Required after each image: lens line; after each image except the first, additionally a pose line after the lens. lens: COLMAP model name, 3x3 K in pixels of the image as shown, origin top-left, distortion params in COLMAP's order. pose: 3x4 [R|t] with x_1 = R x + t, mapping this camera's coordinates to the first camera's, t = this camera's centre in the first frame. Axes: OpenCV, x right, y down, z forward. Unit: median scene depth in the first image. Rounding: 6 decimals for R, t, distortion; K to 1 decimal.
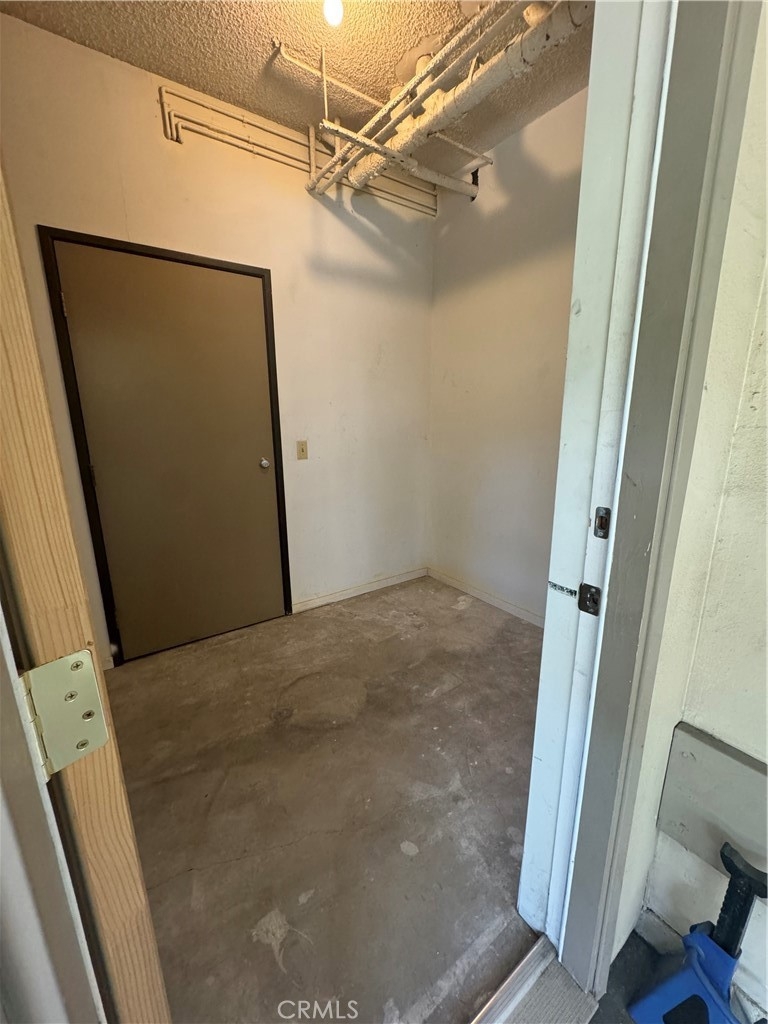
lens RADIAL K [[409.7, 0, 383.3], [0, 409.7, 511.3], [0, 0, 1]] dist [-0.001330, 0.000612]
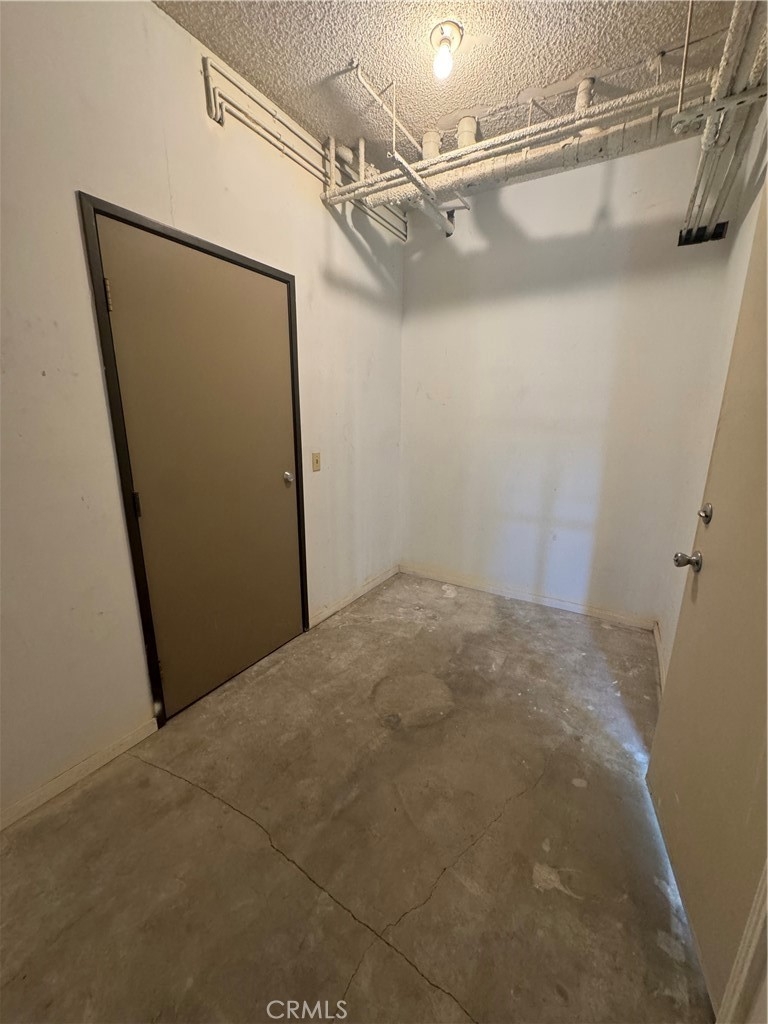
lens RADIAL K [[409.7, 0, 383.3], [0, 409.7, 511.3], [0, 0, 1]] dist [-0.001330, 0.000612]
pose [[0.915785, -0.080616, 0.393496, -0.497362], [0.077271, 0.996712, 0.024362, -0.046722], [-0.394166, 0.008095, 0.919004, 0.040023]]
